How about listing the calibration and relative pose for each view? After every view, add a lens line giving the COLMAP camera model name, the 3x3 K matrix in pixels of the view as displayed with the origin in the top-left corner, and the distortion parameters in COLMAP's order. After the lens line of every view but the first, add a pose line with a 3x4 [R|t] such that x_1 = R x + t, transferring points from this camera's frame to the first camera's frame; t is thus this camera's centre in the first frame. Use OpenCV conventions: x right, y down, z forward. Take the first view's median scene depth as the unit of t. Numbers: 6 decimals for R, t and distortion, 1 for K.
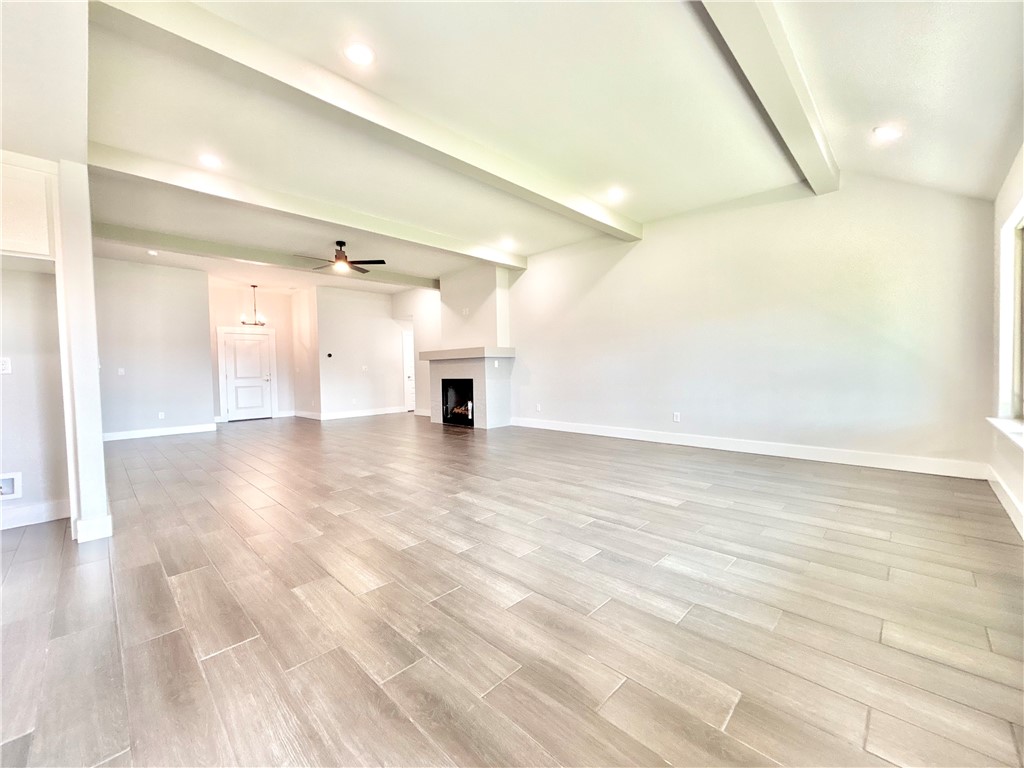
lens RADIAL K [[411.3, 0, 515.9], [0, 411.3, 383.1], [0, 0, 1]] dist [0.001453, -0.000642]
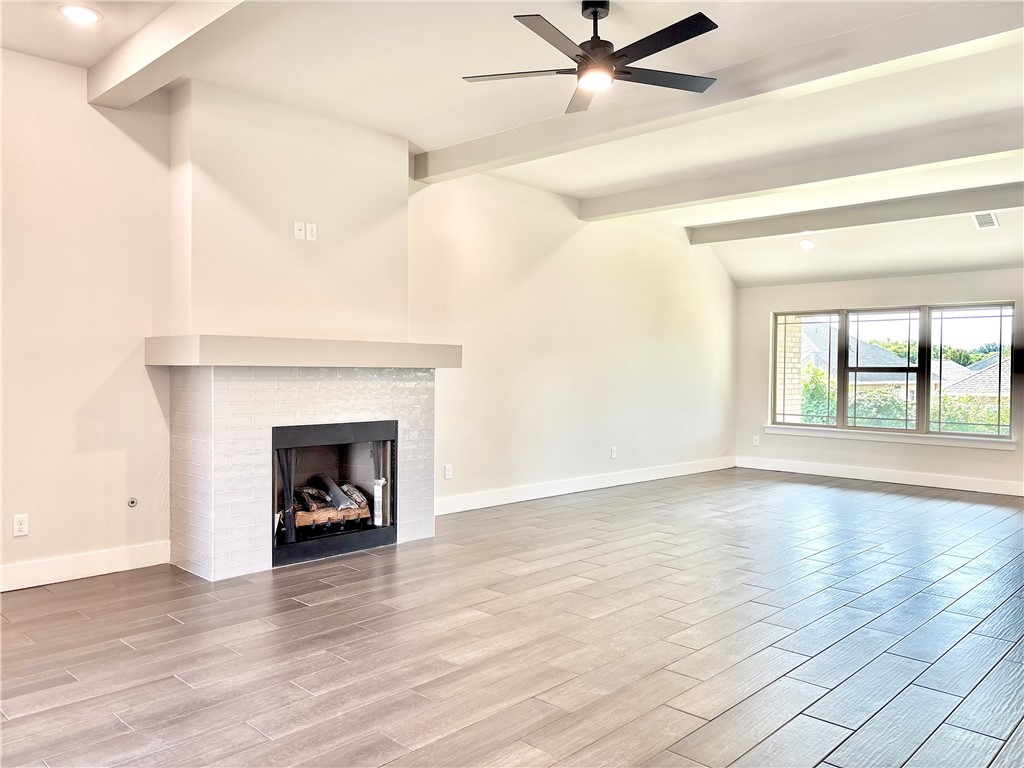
lens RADIAL K [[778.7, 0, 509.4], [0, 778.7, 375.3], [0, 0, 1]] dist [0.064343, -0.001102]
pose [[0.010513, 0.012994, 0.999860, -0.854669], [0.025133, 0.999596, -0.013254, -0.040773], [-0.999629, 0.025269, 0.010183, 0.884420]]
